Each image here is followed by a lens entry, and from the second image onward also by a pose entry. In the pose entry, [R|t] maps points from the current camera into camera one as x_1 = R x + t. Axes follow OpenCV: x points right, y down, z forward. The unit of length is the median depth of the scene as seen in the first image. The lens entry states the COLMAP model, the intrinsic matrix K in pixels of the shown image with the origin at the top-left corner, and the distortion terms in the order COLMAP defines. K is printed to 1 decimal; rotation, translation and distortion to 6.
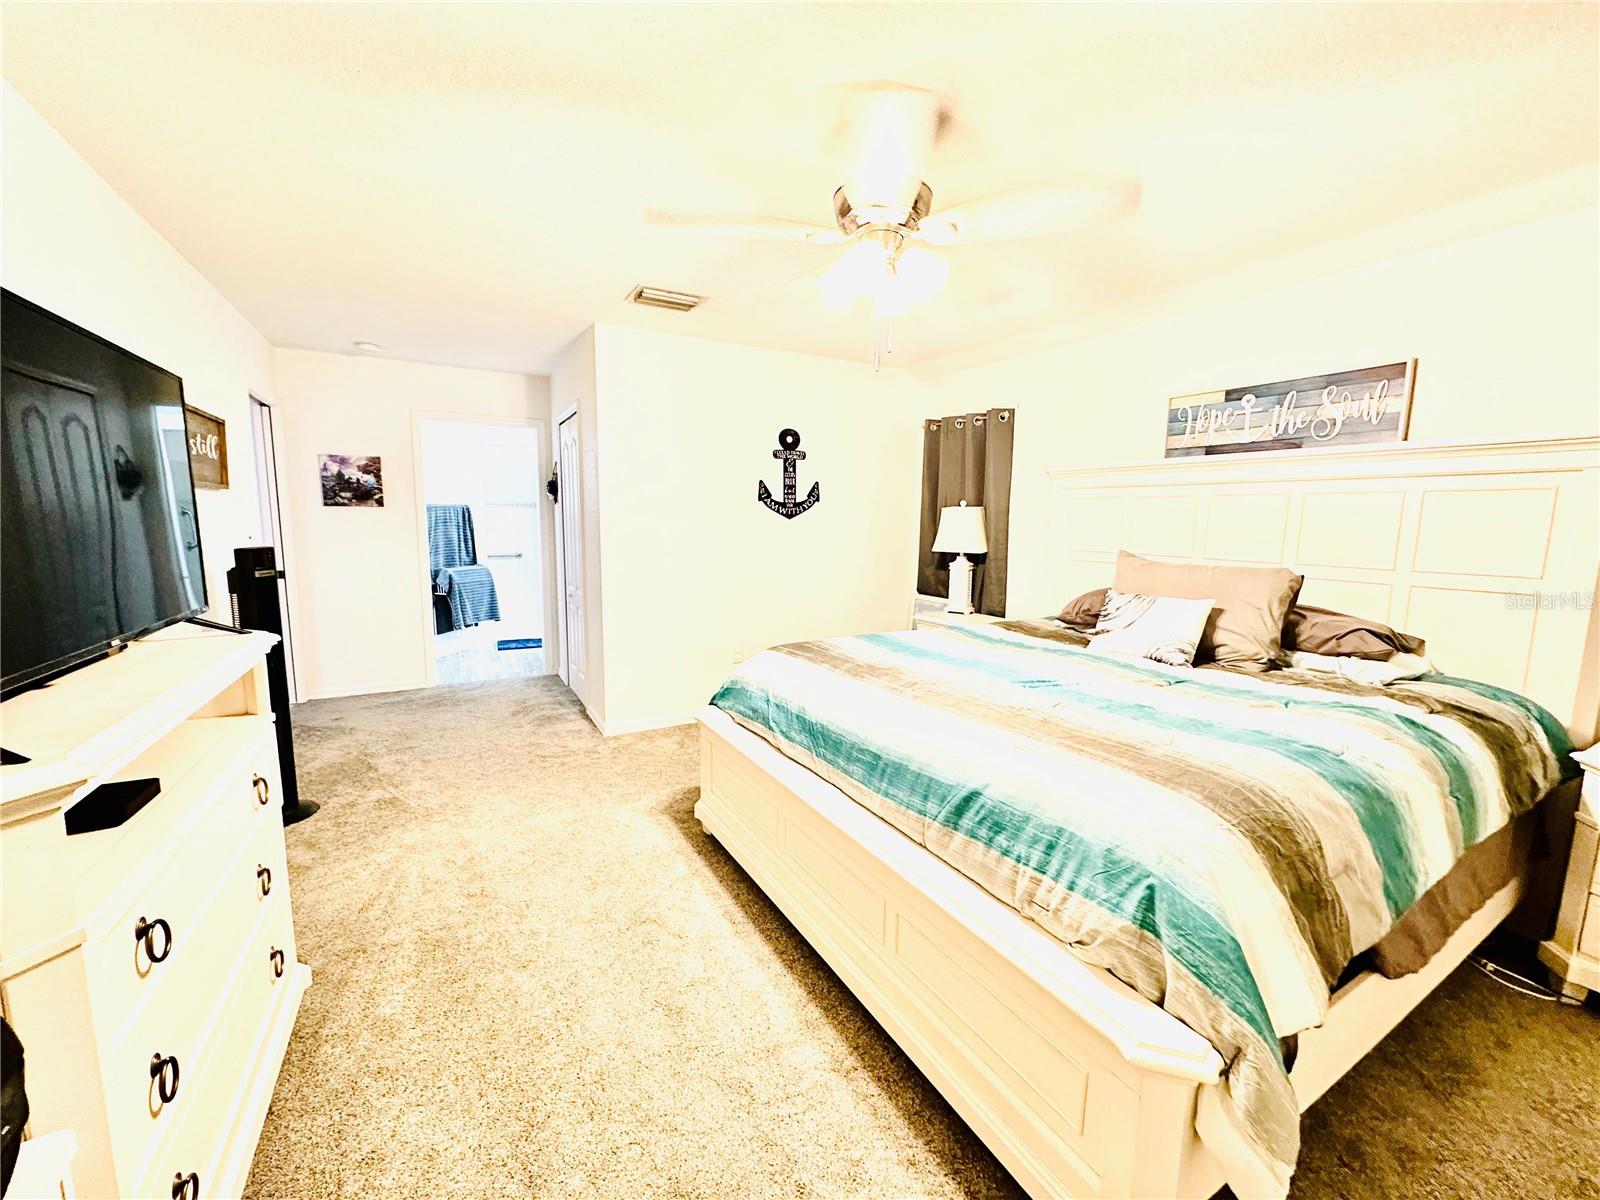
lens RADIAL K [[639.2, 0, 800.0], [0, 639.2, 600.0], [0, 0, 1]] dist [-0.000315, 0.000140]
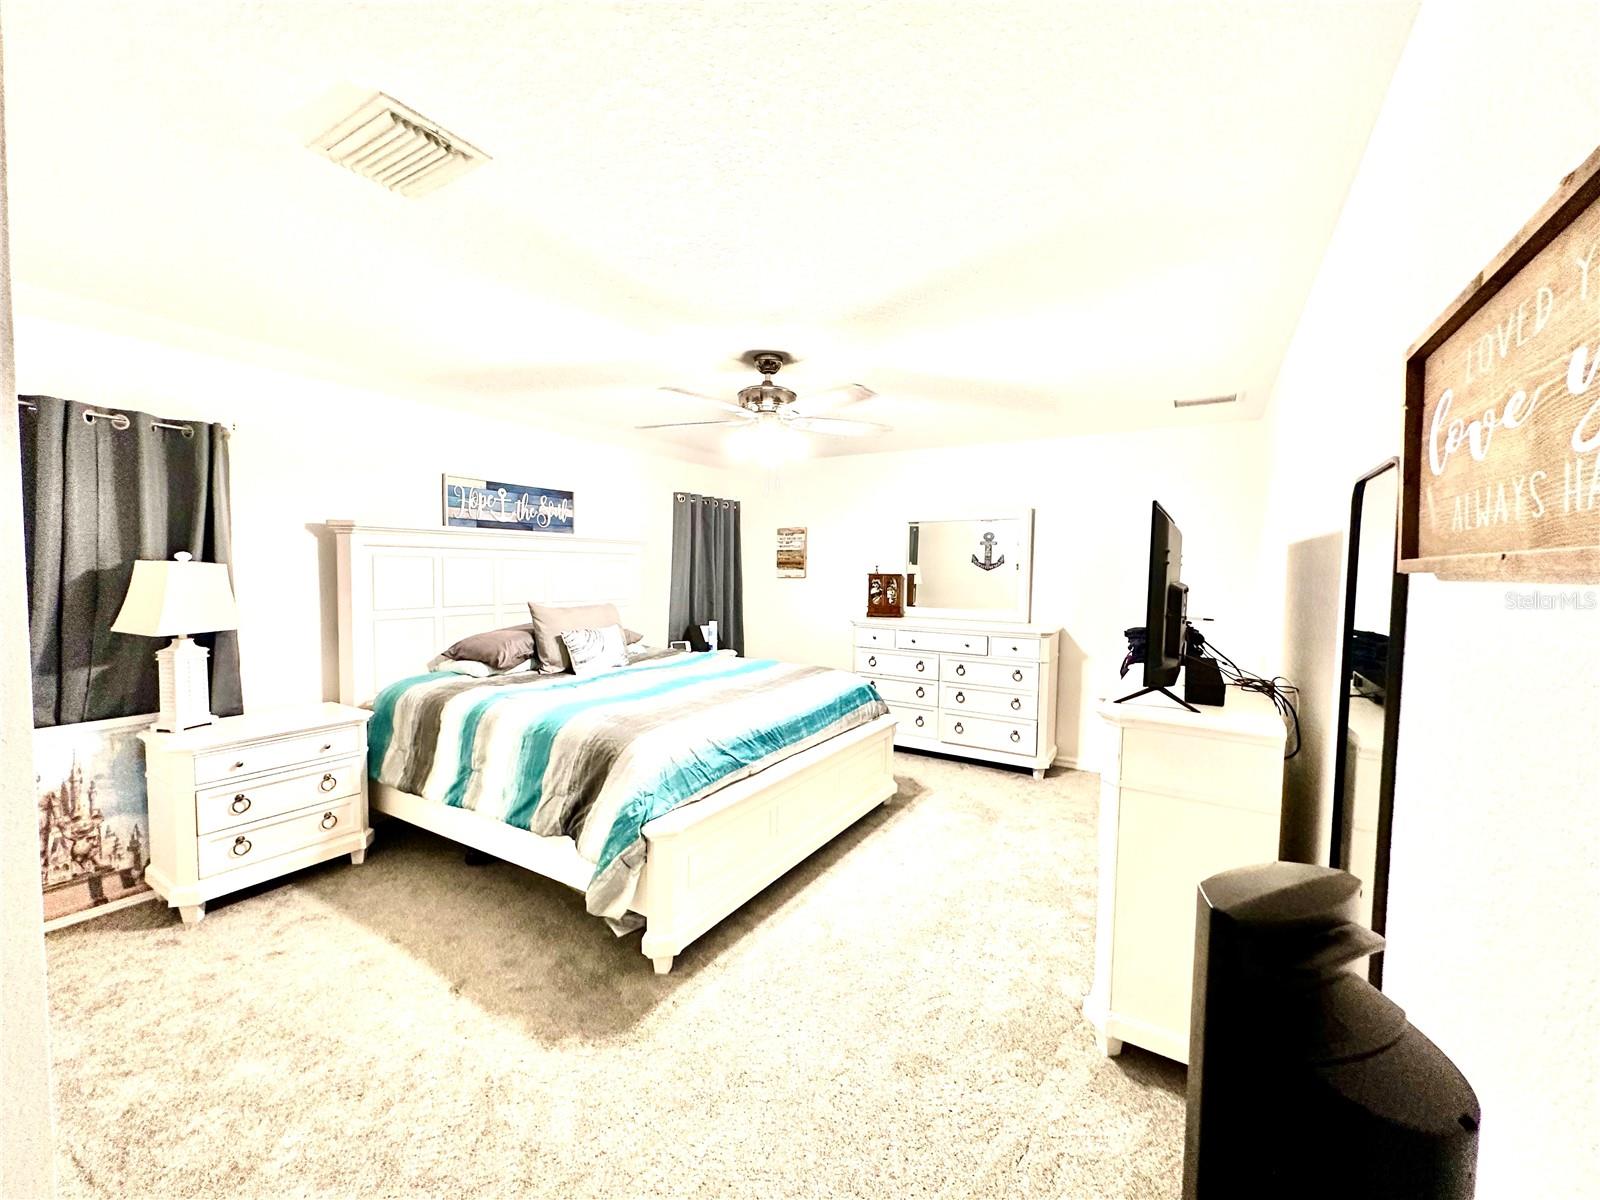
lens RADIAL K [[639.2, 0, 800.0], [0, 639.2, 600.0], [0, 0, 1]] dist [-0.000315, 0.000140]
pose [[-0.489248, -0.055120, 0.870401, -0.815567], [0.100311, 0.987821, 0.118941, -0.167468], [-0.866356, 0.145503, -0.477761, 1.067206]]
